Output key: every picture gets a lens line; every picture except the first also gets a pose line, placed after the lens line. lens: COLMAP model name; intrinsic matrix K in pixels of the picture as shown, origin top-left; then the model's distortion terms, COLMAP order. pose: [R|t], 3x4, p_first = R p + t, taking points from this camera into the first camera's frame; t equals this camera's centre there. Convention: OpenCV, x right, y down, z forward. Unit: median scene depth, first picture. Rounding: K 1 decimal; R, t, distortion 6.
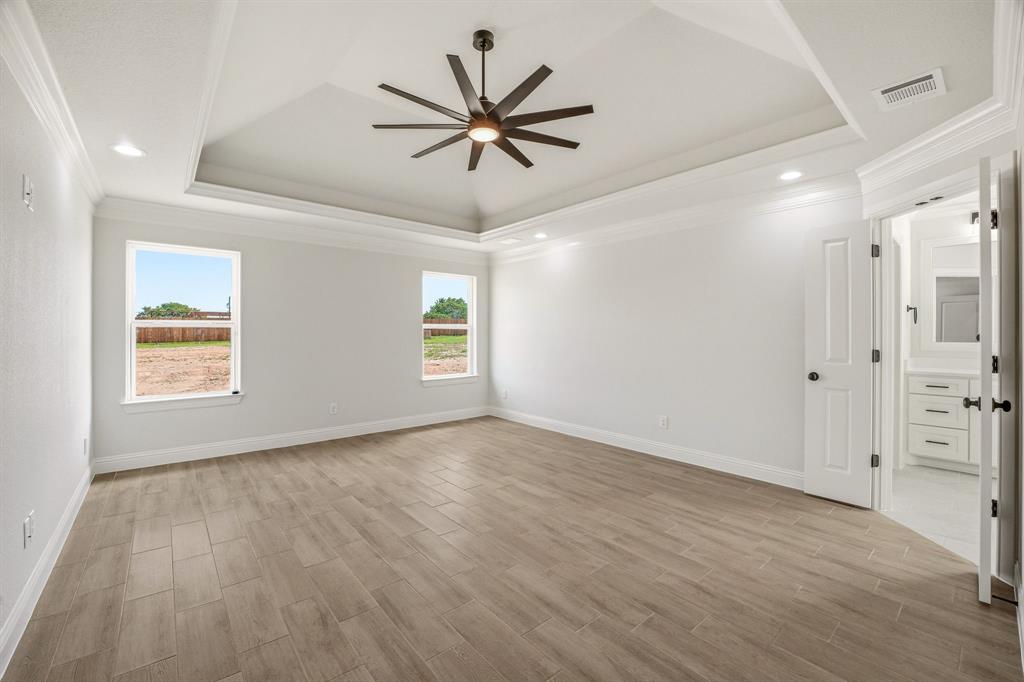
lens RADIAL K [[421.2, 0, 506.9], [0, 421.2, 335.5], [0, 0, 1]] dist [-0.021895, 0.000119]
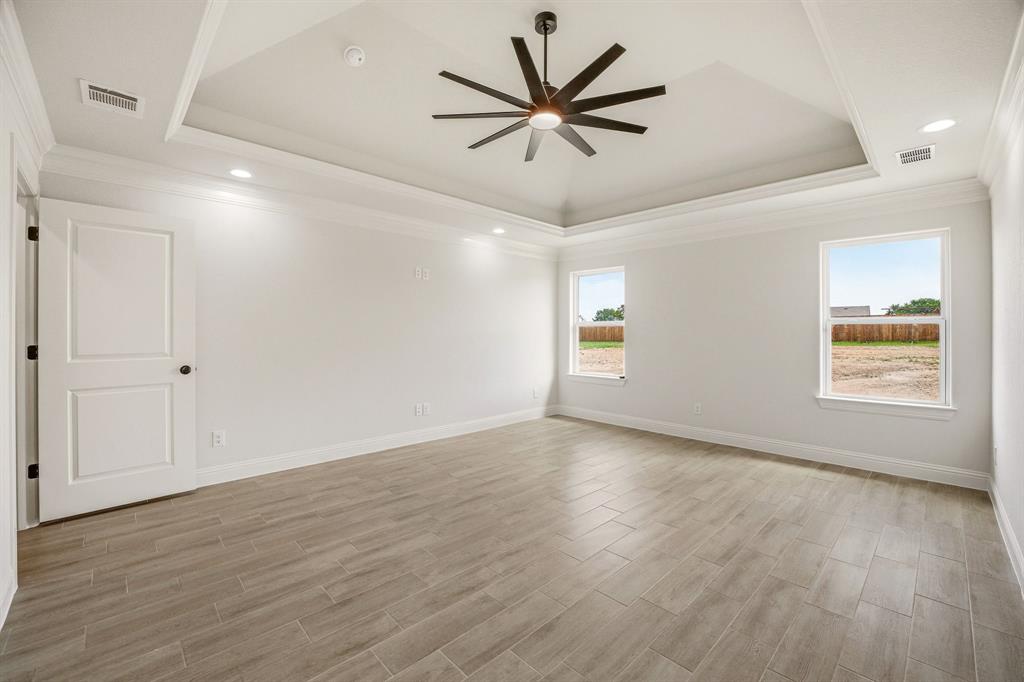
lens RADIAL K [[421.2, 0, 517.0], [0, 421.2, 333.7], [0, 0, 1]] dist [-0.021895, 0.000119]
pose [[0.078358, 0.006632, -0.996903, 0.611483], [-0.007416, 0.999954, 0.006069, -0.001638], [0.996898, 0.006918, 0.078403, 0.592102]]
